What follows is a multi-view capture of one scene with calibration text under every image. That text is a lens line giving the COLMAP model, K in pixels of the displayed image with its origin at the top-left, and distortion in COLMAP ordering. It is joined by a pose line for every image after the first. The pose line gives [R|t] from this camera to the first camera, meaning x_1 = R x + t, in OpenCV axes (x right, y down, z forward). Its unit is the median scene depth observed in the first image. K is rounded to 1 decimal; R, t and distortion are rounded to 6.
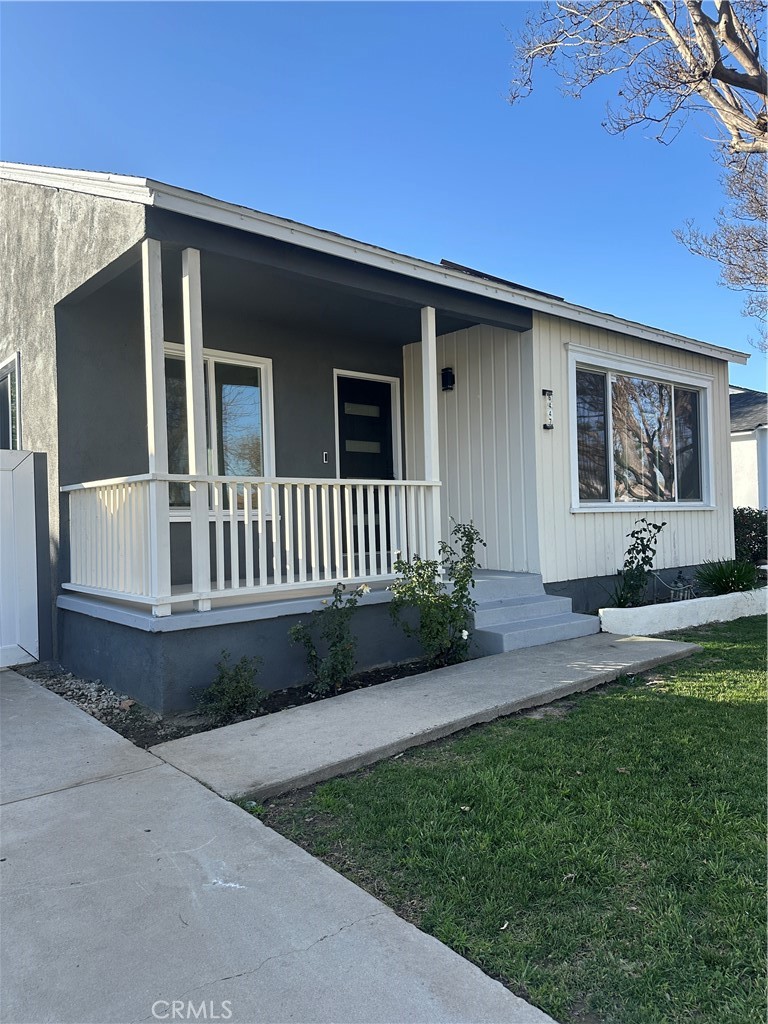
lens RADIAL K [[719.6, 0, 385.6], [0, 719.6, 512.4], [0, 0, 1]] dist [0.042766, -0.043746]
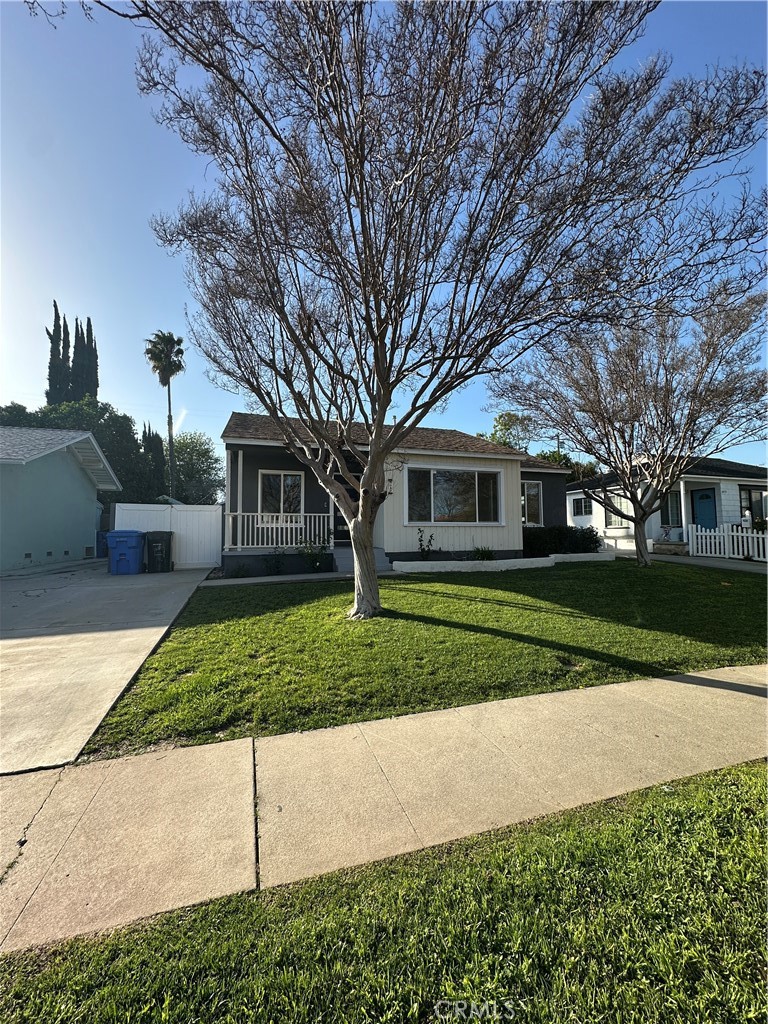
lens RADIAL K [[404.9, 0, 383.4], [0, 404.9, 512.9], [0, 0, 1]] dist [-0.004855, 0.000831]
pose [[0.924860, 0.001231, -0.380307, 0.773727], [-0.014401, 0.999391, -0.031786, 0.000682], [0.380036, 0.034874, 0.924314, -0.384758]]
